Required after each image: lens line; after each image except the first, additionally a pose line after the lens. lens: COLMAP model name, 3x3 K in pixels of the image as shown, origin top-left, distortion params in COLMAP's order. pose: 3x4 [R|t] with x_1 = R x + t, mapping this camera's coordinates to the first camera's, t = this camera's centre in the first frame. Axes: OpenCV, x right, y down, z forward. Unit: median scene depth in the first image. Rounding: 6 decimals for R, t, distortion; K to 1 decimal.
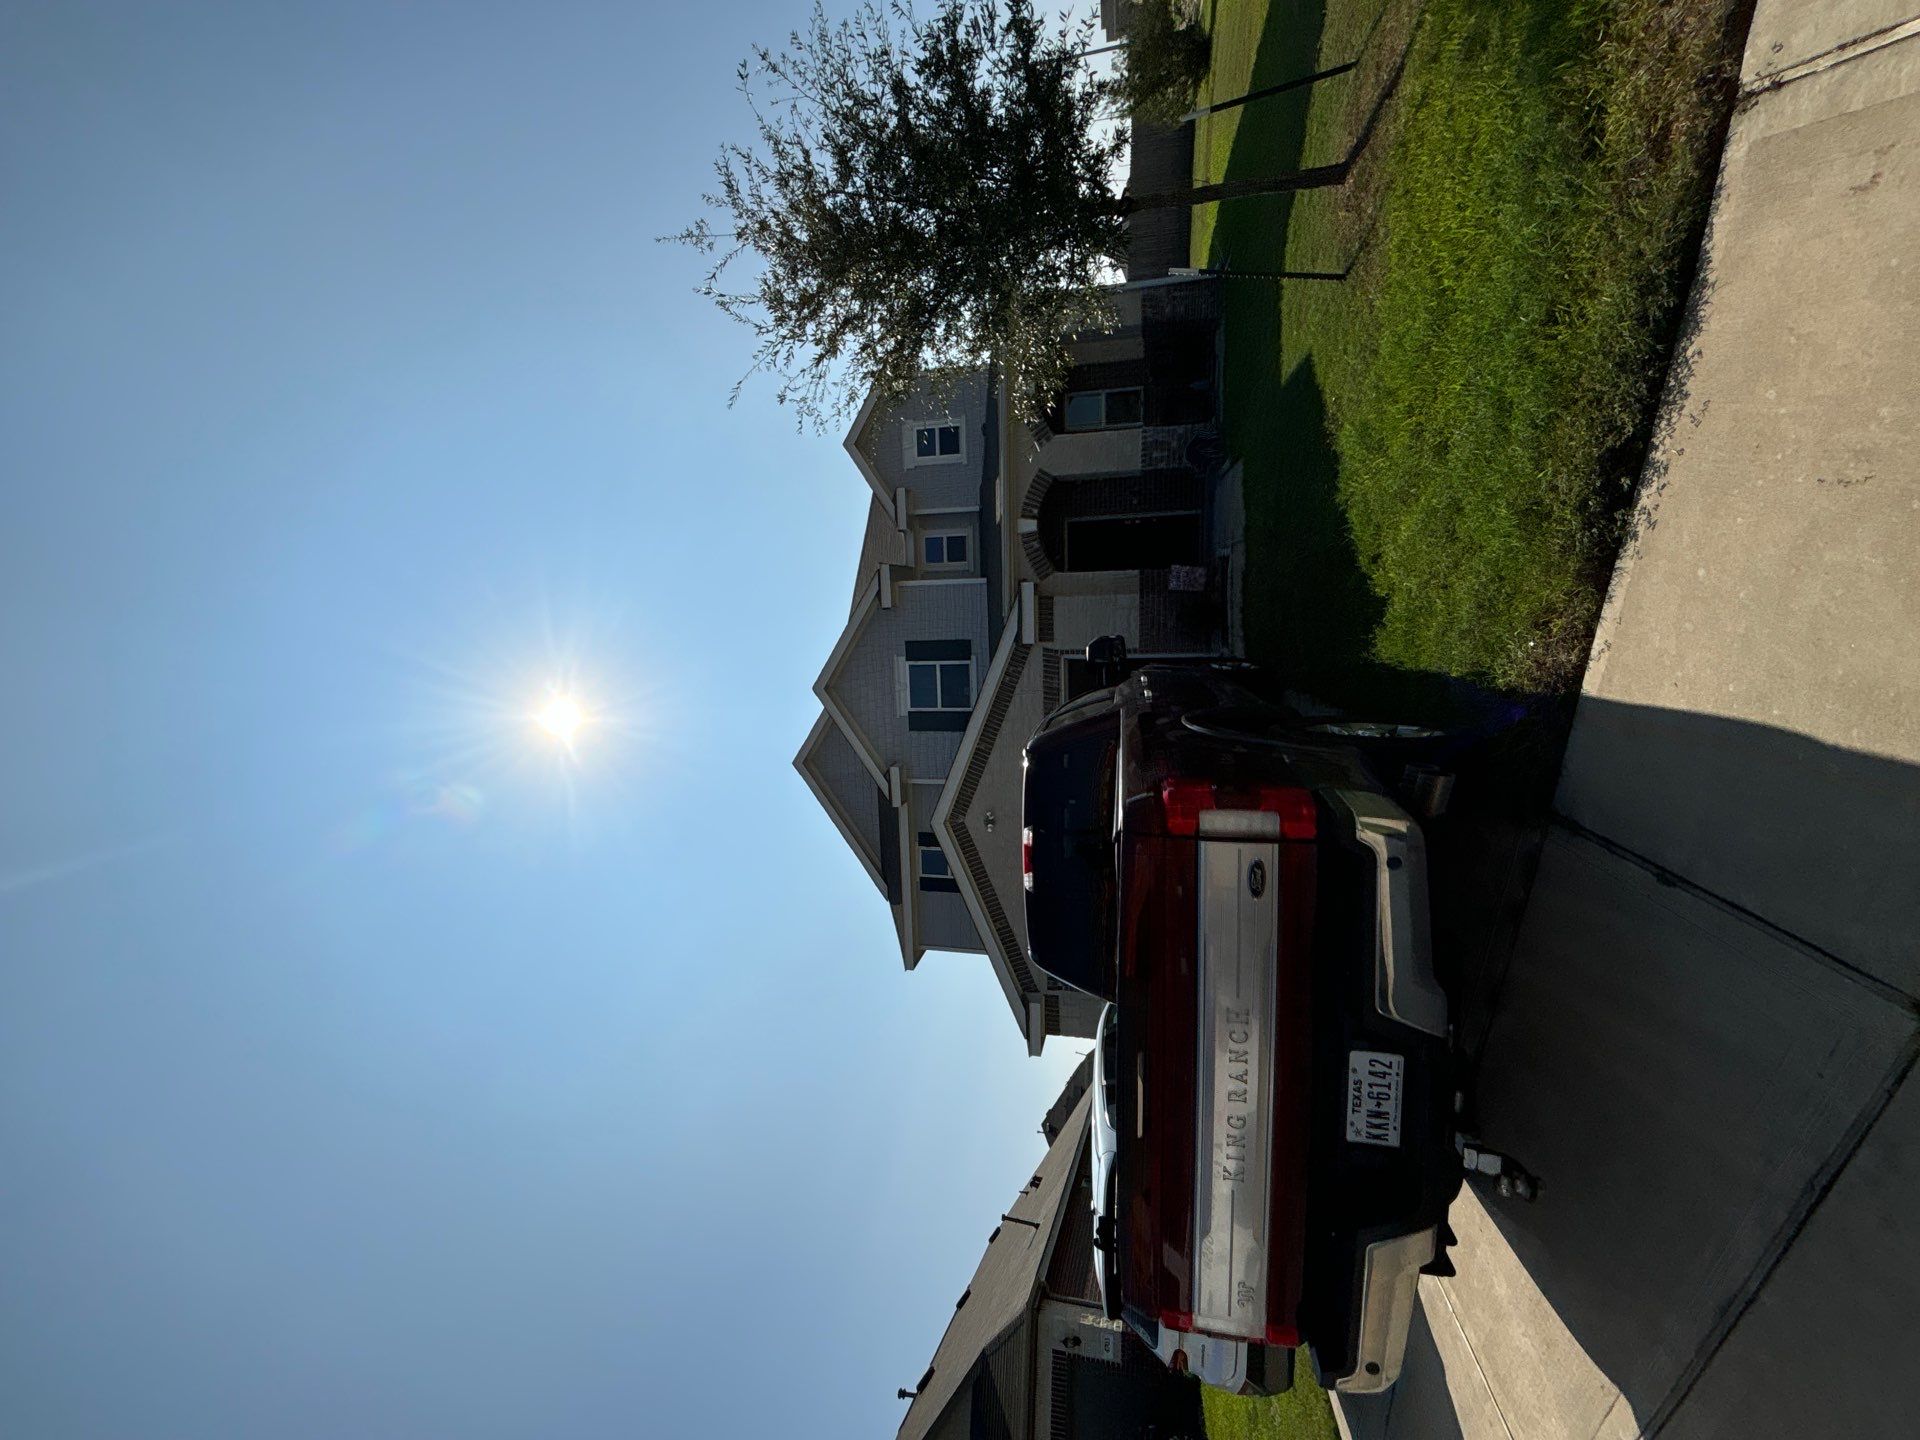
lens RADIAL K [[768.8, 0, 964.6], [0, 768.8, 729.1], [0, 0, 1]] dist [0.007314, -0.004542]
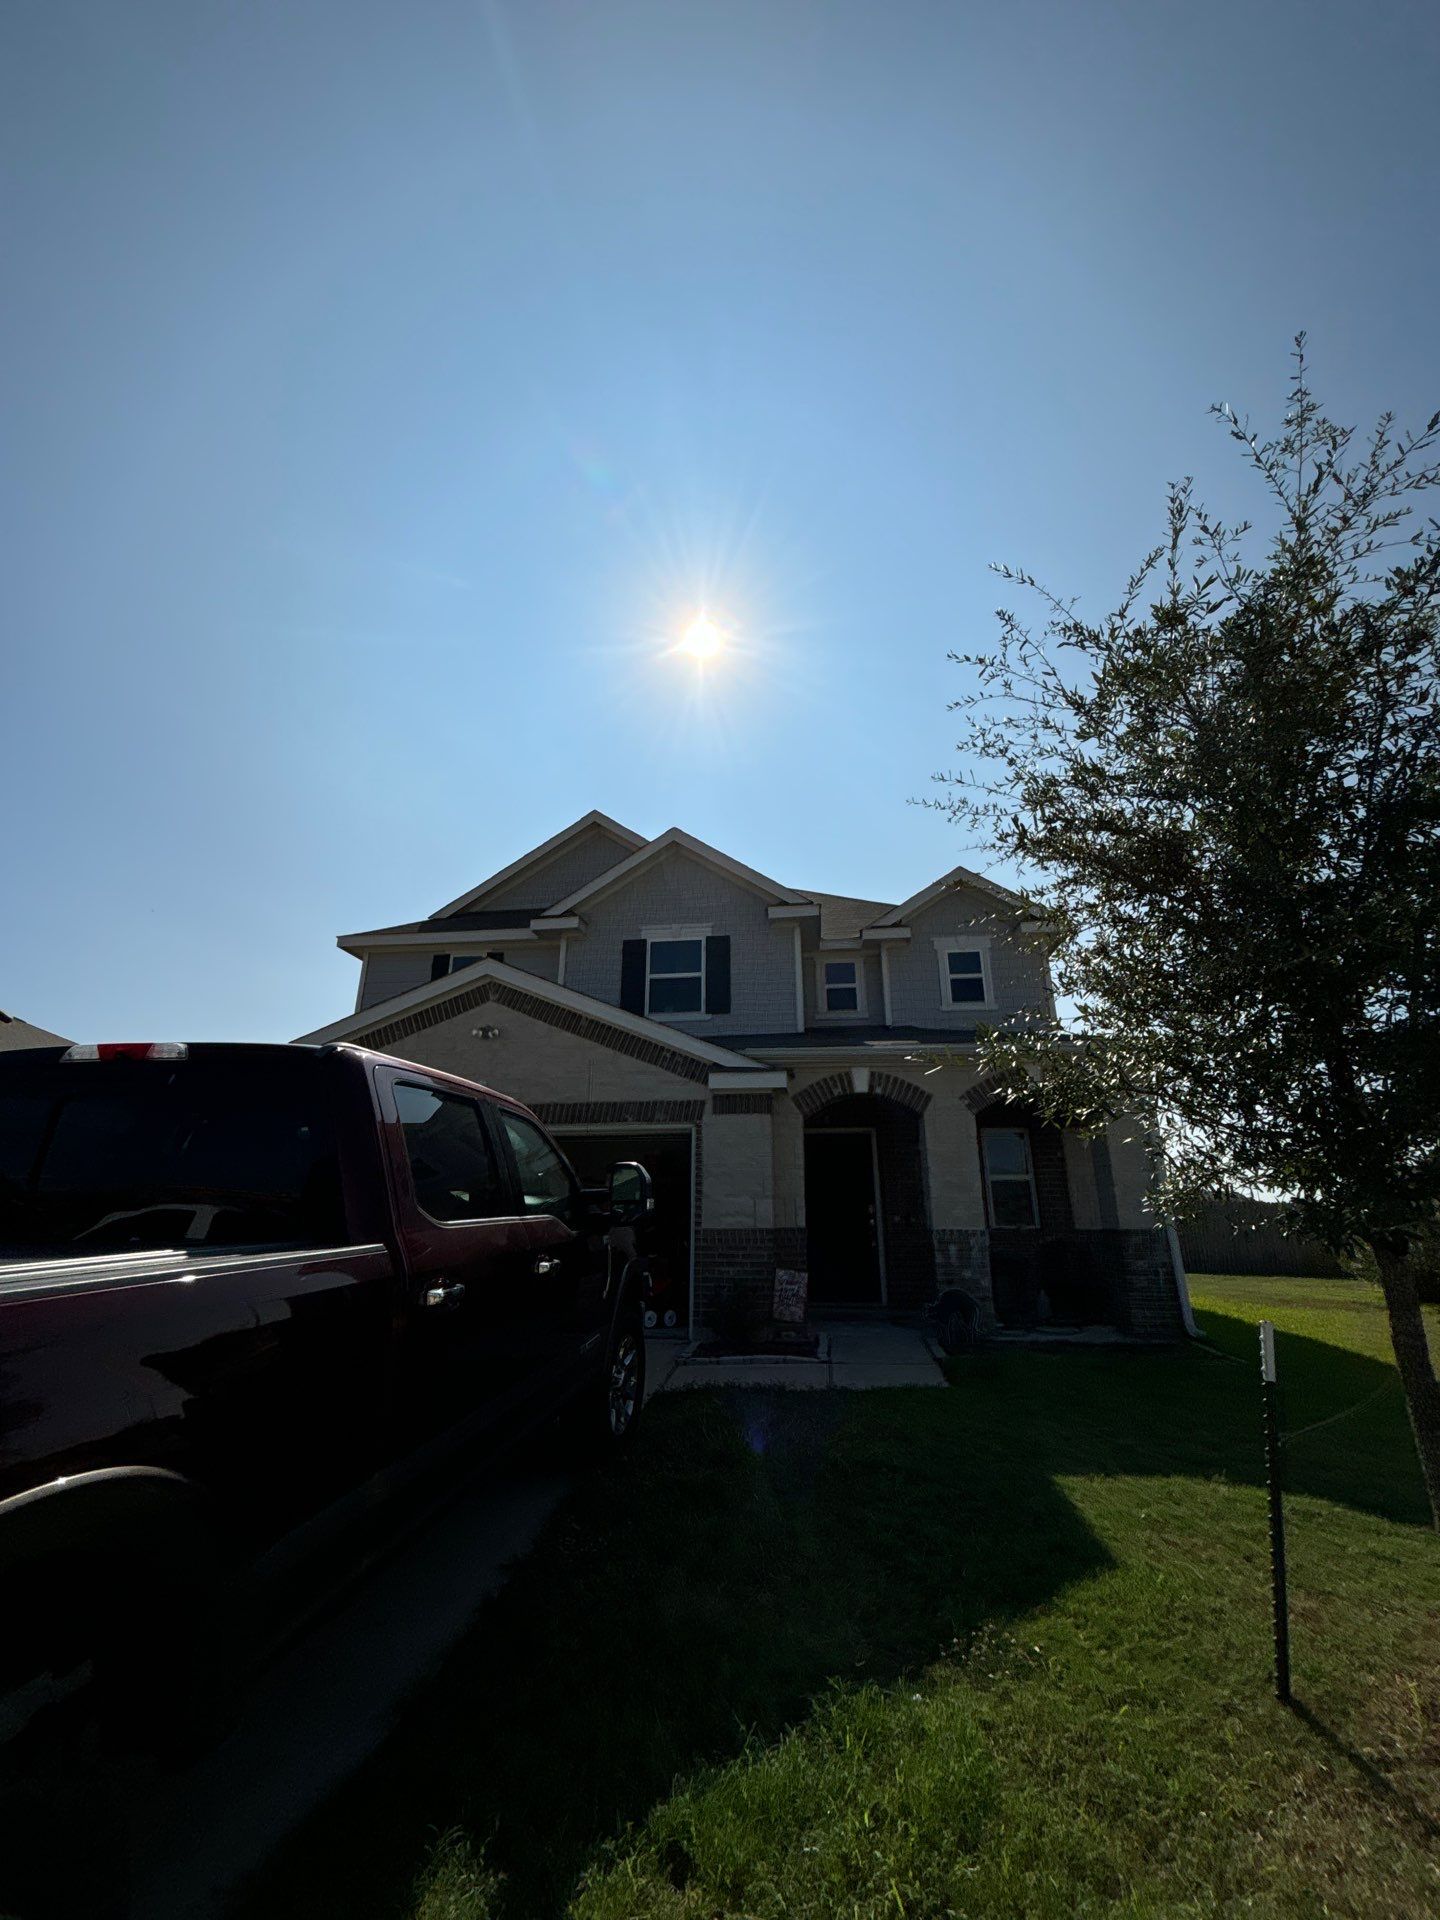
lens RADIAL K [[768.8, 0, 721.9], [0, 768.8, 963.6], [0, 0, 1]] dist [0.007314, -0.004542]
pose [[-0.001184, 0.996458, -0.084081, 0.027355], [-0.999163, -0.004618, -0.040649, -0.084322], [-0.040893, 0.083963, 0.995629, 0.198139]]
